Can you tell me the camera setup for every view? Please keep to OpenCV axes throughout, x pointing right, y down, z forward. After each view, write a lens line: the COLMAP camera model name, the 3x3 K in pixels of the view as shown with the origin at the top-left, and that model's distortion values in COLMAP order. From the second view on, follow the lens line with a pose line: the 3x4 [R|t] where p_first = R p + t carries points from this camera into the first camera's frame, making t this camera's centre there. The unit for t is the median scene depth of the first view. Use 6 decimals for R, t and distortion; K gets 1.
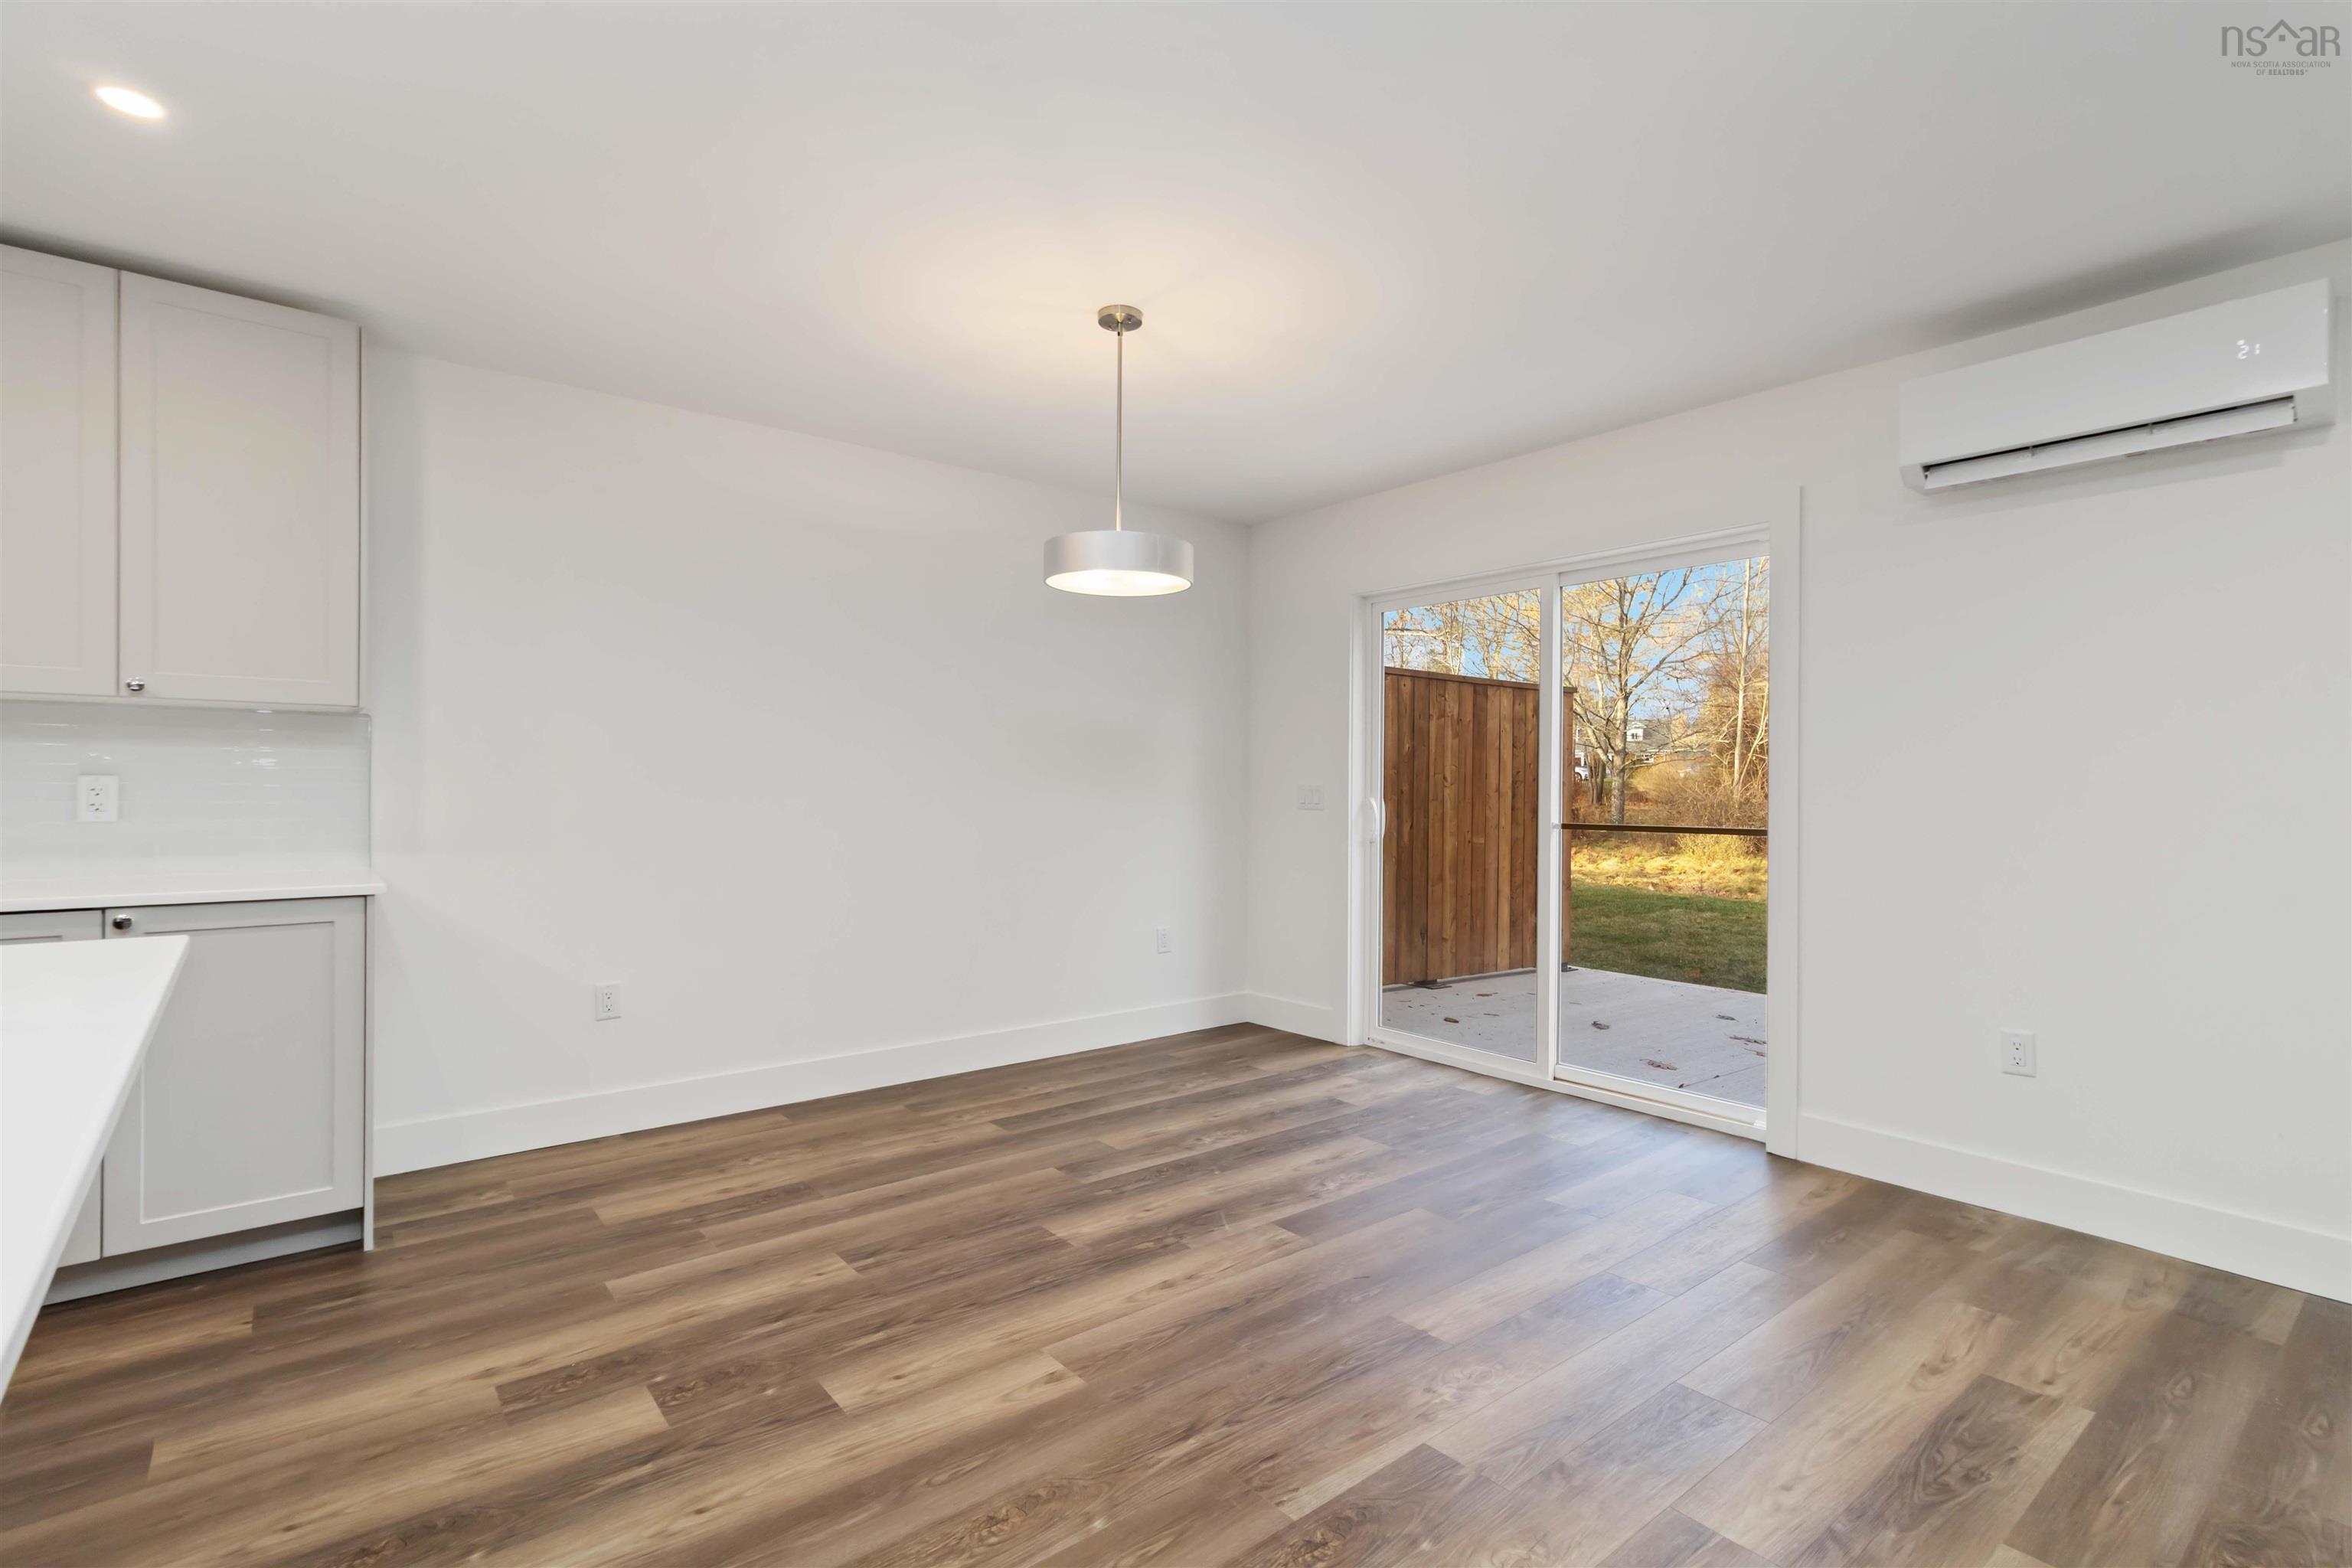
lens RADIAL K [[1097.5, 0, 1177.4], [0, 1097.5, 802.5], [0, 0, 1]] dist [-0.001859, -0.000122]
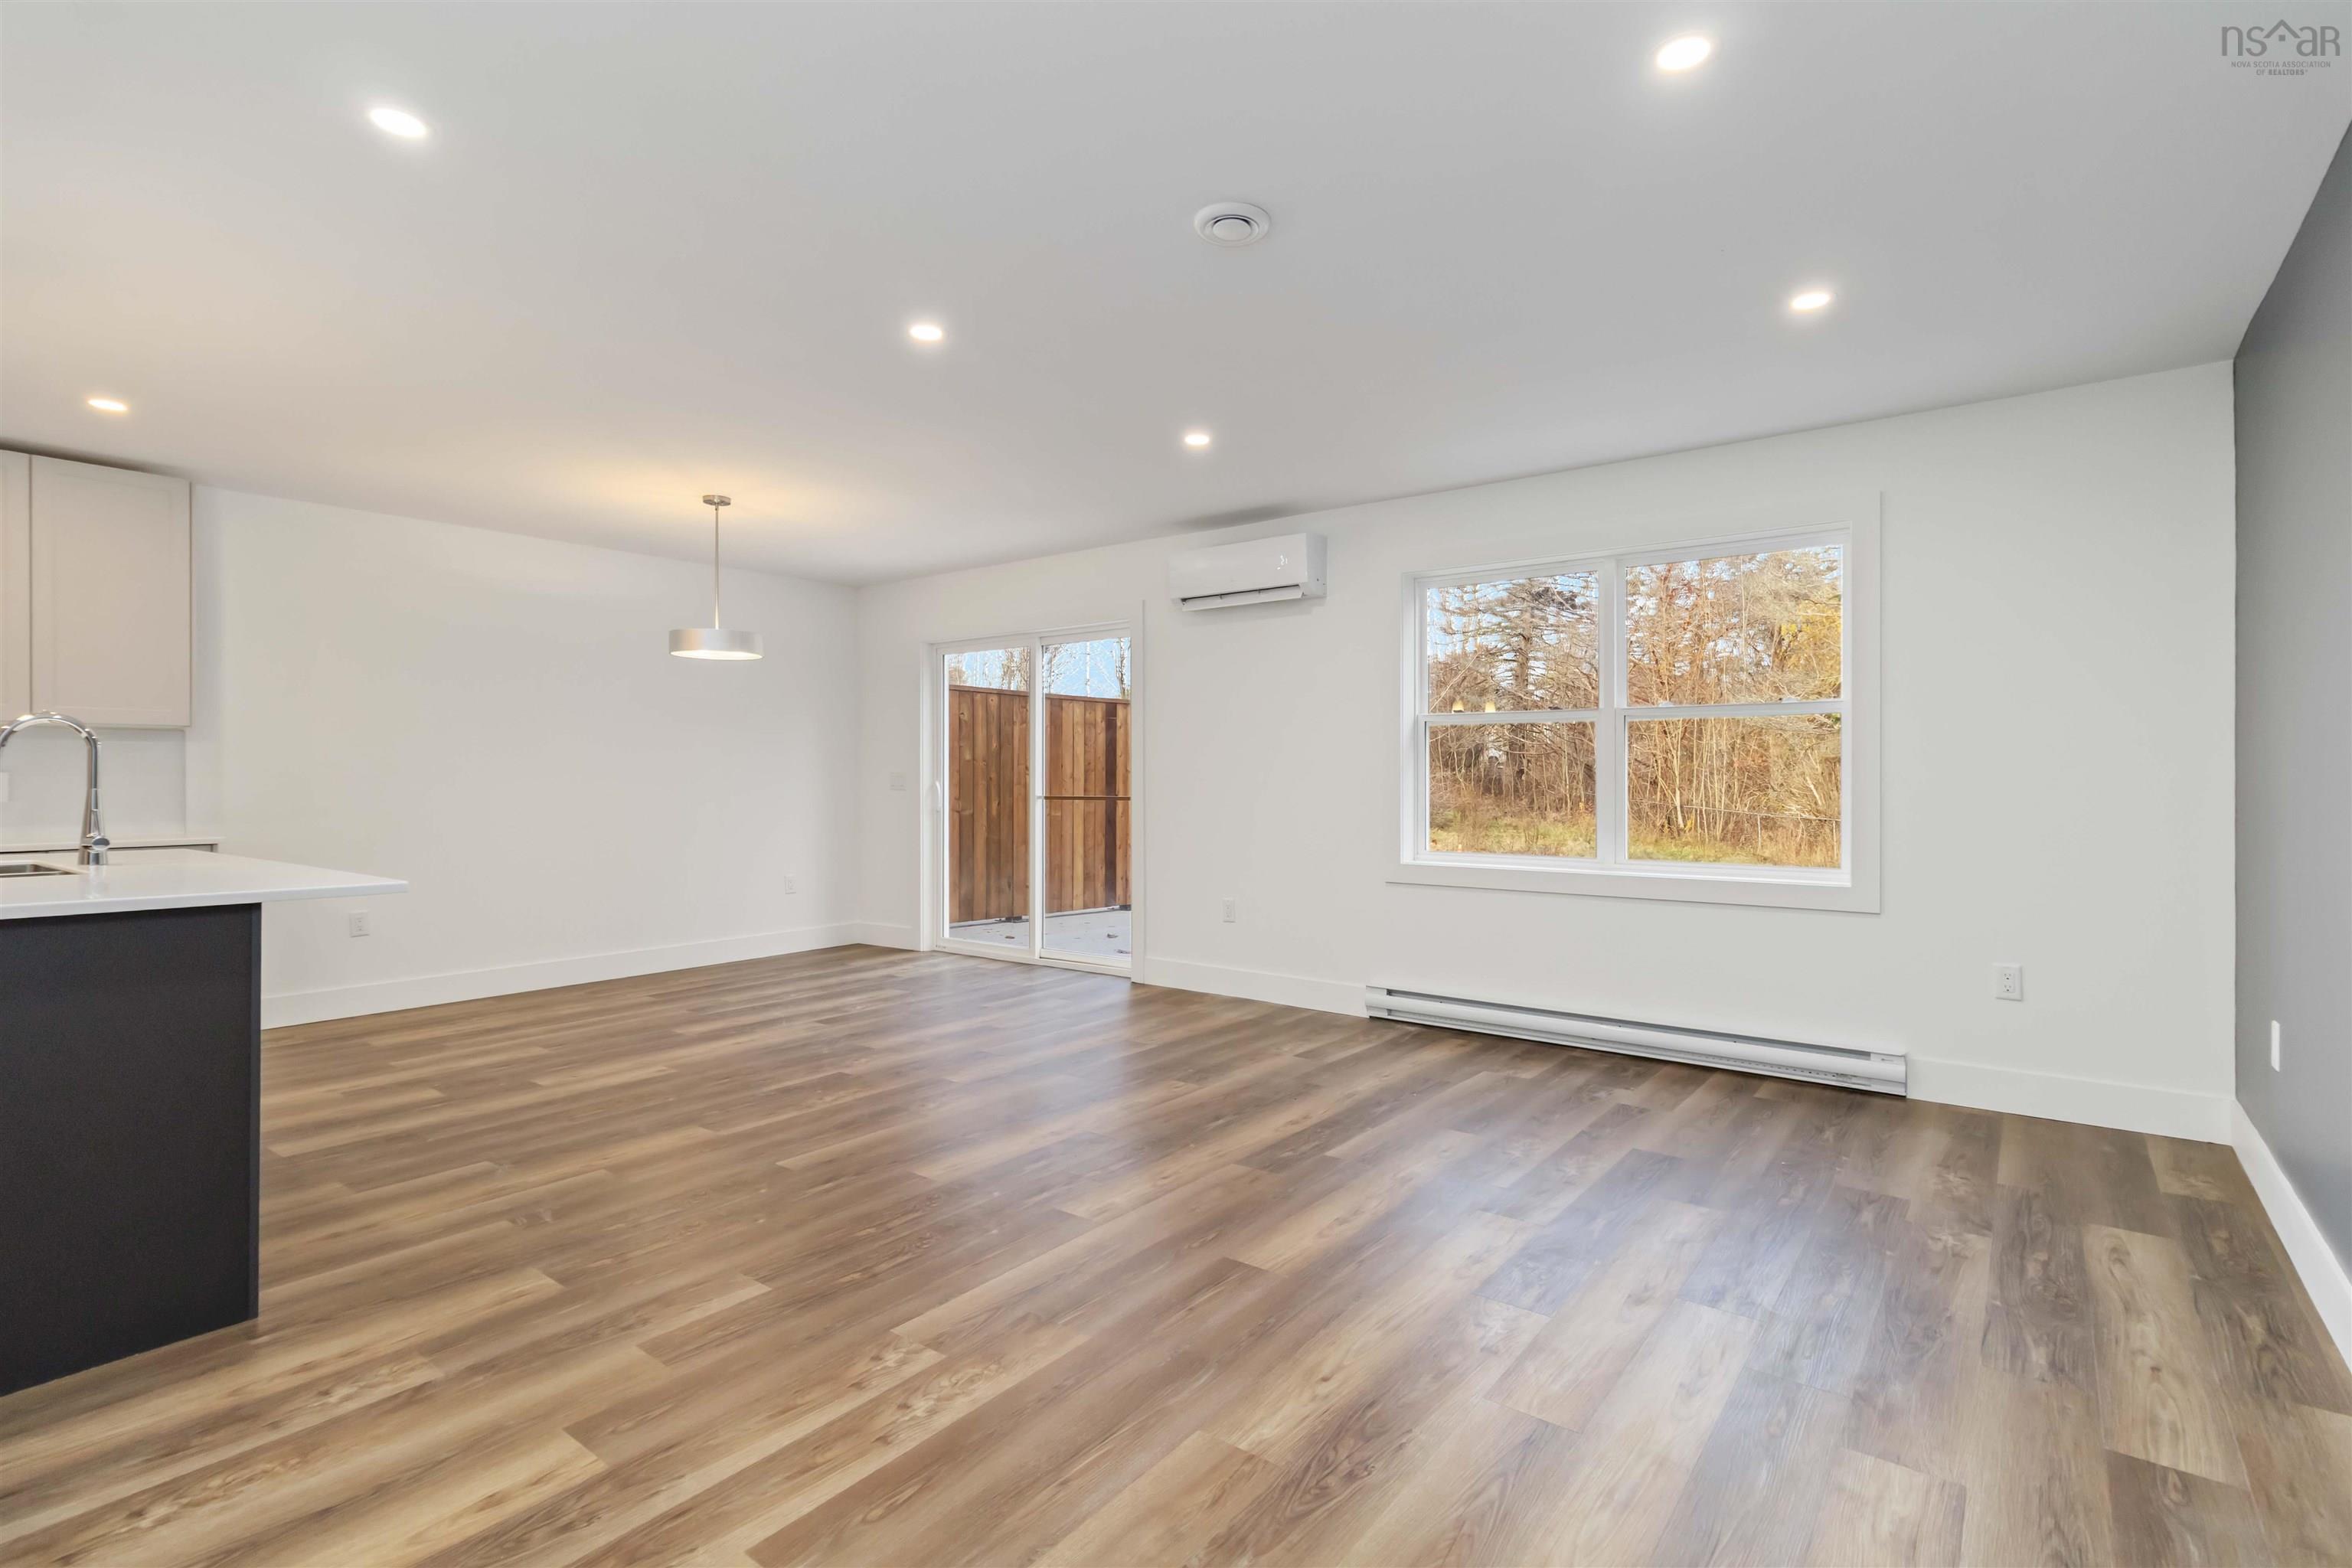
lens RADIAL K [[1127.8, 0, 1197.7], [0, 1127.8, 777.2], [0, 0, 1]] dist [0.003143, 0.000696]
pose [[0.971082, -0.009598, 0.238553, 0.228133], [0.013300, 0.999815, -0.013914, 0.022529], [-0.238376, 0.016684, 0.971030, -0.803889]]
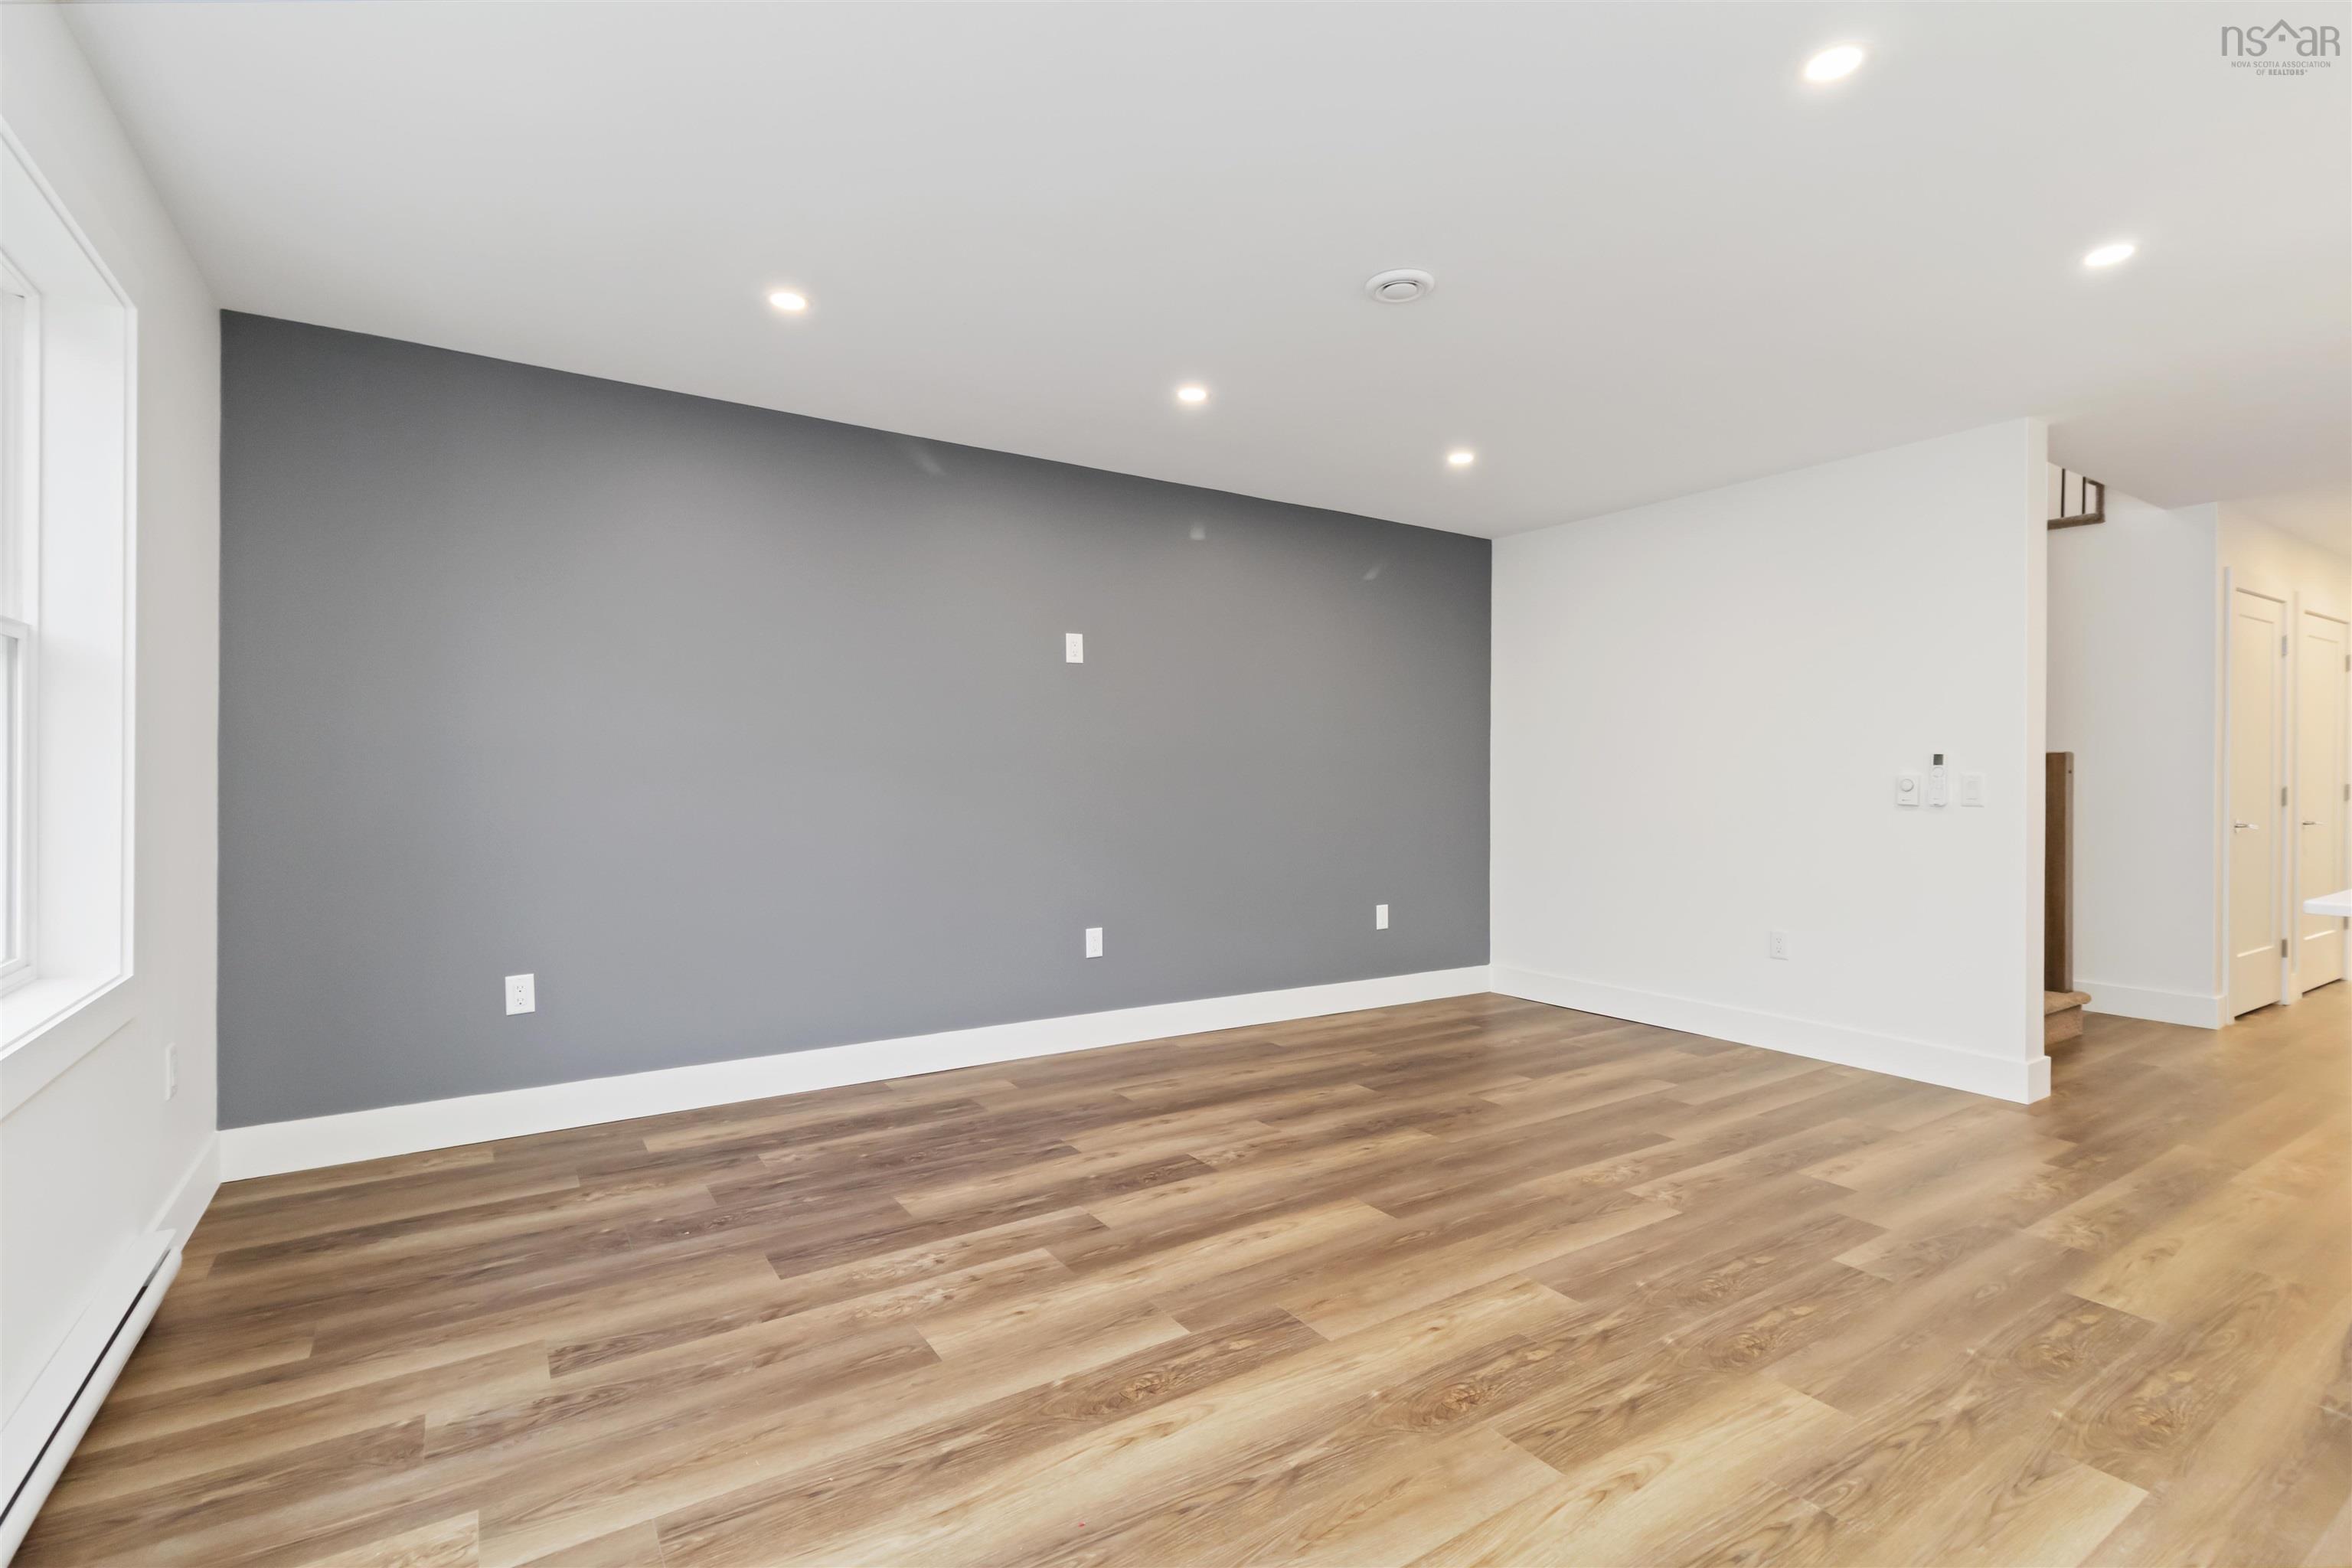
lens RADIAL K [[1079.6, 0, 1201.6], [0, 1079.6, 776.8], [0, 0, 1]] dist [0.002643, 0.000252]
pose [[-0.995746, -0.014445, 0.091000, 0.520344], [-0.012739, 0.999733, 0.019303, -0.005794], [-0.091255, 0.018062, -0.995664, 0.847447]]
